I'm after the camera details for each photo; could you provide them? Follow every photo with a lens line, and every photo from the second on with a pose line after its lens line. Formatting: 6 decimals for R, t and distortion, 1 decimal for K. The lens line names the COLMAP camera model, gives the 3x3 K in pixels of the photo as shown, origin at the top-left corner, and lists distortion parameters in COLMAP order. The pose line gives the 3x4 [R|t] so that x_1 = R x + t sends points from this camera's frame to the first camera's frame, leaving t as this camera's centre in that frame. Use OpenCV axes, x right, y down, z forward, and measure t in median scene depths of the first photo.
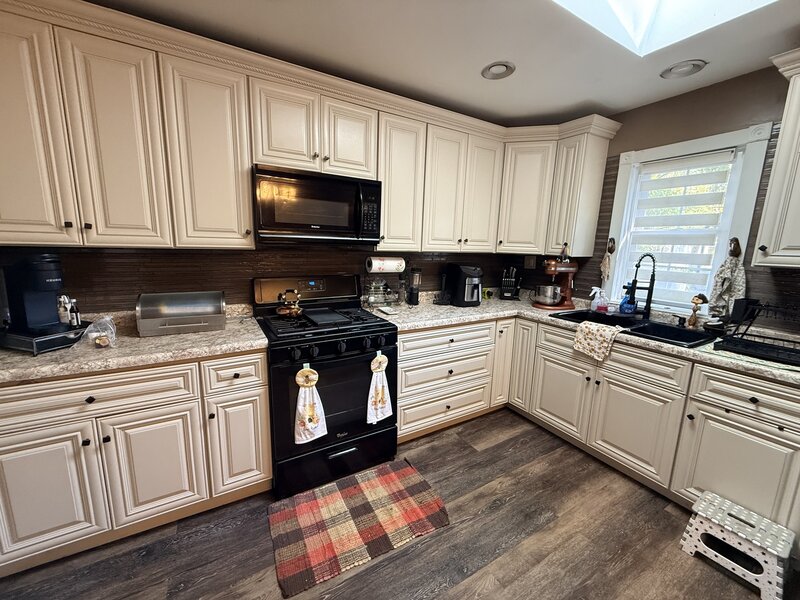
lens RADIAL K [[319.8, 0, 400.0], [0, 319.8, 300.0], [0, 0, 1]] dist [-0.000930, -0.000153]
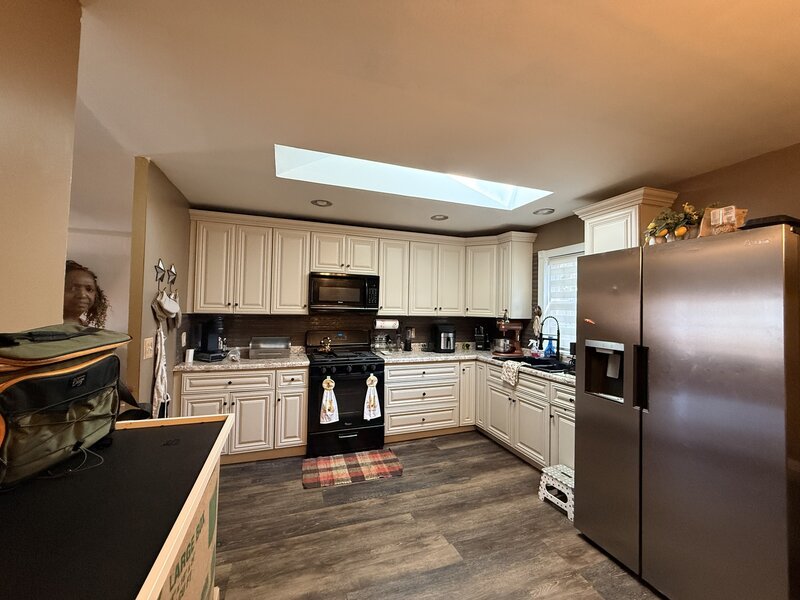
lens RADIAL K [[319.8, 0, 400.0], [0, 319.8, 300.0], [0, 0, 1]] dist [-0.000930, -0.000153]
pose [[0.983243, -0.014584, -0.181713, 0.381584], [-0.022646, 0.979301, -0.201137, 0.110746], [0.180885, 0.201881, 0.962561, -0.661867]]
